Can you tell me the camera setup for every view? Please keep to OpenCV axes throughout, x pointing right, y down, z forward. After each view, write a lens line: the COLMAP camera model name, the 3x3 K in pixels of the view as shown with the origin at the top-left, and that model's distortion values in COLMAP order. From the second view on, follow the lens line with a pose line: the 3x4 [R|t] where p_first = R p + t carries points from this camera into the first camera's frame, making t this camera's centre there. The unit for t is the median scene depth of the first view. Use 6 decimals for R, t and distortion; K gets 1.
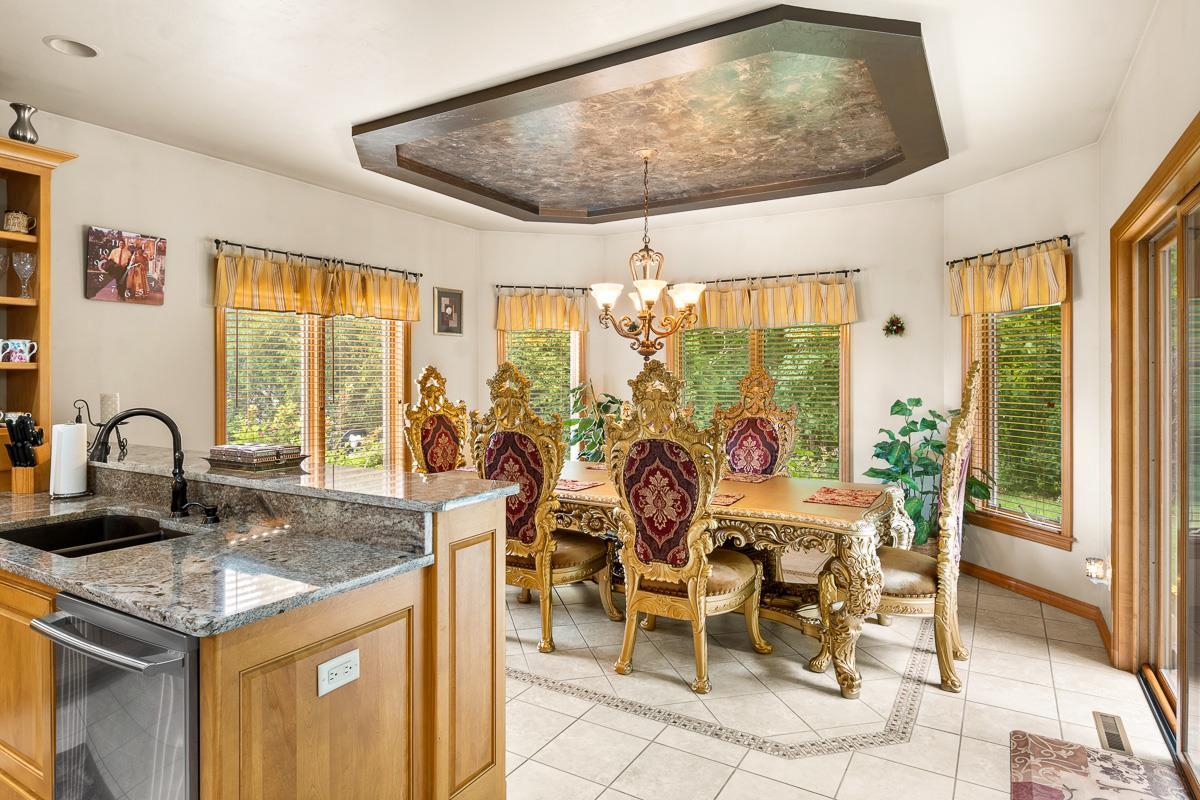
lens RADIAL K [[680.2, 0, 598.3], [0, 680.2, 374.8], [0, 0, 1]] dist [0.001669, 0.001625]
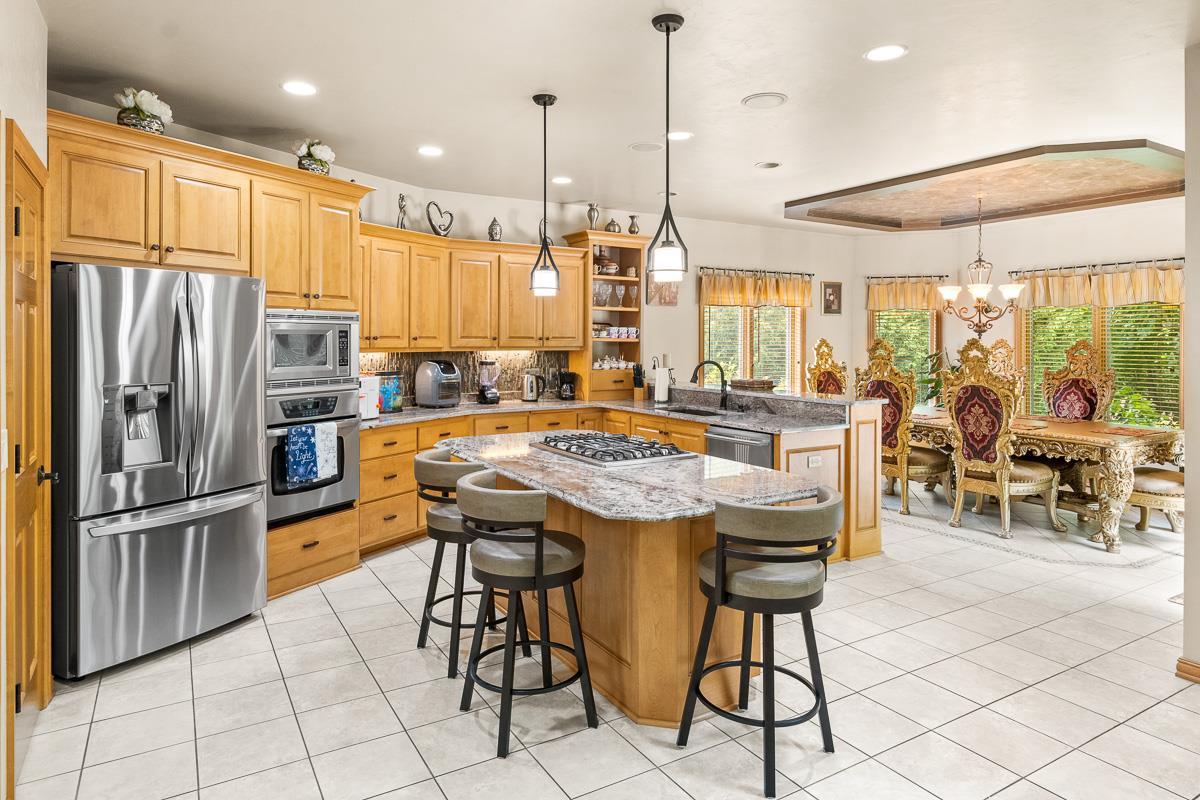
lens RADIAL K [[721.0, 0, 592.1], [0, 721.0, 338.2], [0, 0, 1]] dist [-0.003557, 0.006970]
pose [[0.878657, 0.002436, -0.477447, 0.091475], [-0.003179, 0.999995, -0.000749, -0.015086], [0.477442, 0.002176, 0.878660, -0.896916]]
